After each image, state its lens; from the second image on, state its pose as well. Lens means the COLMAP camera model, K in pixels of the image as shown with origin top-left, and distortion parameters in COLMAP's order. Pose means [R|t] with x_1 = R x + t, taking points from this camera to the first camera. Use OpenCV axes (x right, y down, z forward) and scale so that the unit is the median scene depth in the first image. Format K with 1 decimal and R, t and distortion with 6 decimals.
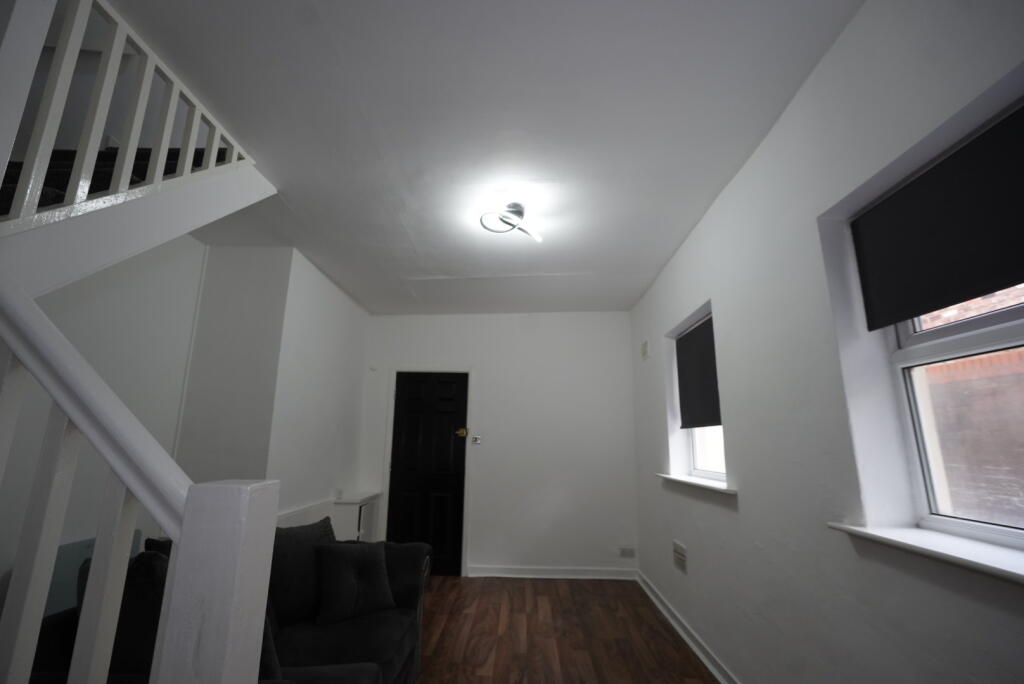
lens RADIAL K [[448.3, 0, 514.7], [0, 448.3, 341.9], [0, 0, 1]] dist [-0.008582, 0.002788]
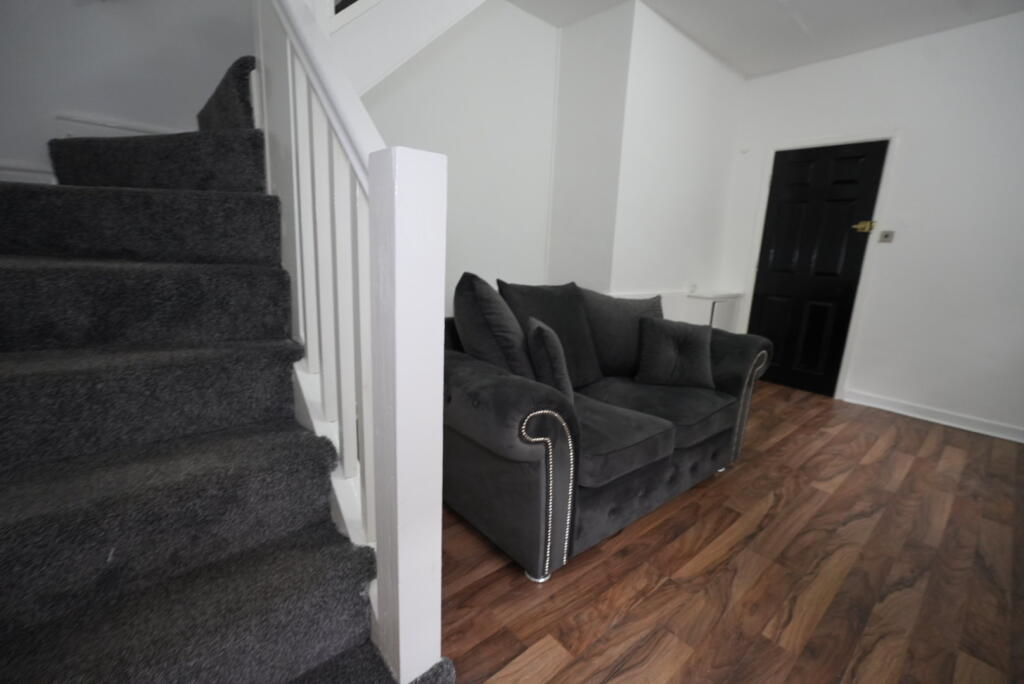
lens RADIAL K [[448.3, 0, 511.6], [0, 448.3, 341.7], [0, 0, 1]] dist [-0.008582, 0.002788]
pose [[0.669254, 0.173955, -0.722384, 0.083831], [0.117201, 0.935325, 0.333814, 0.093301], [0.733732, -0.308071, 0.605582, 0.096785]]
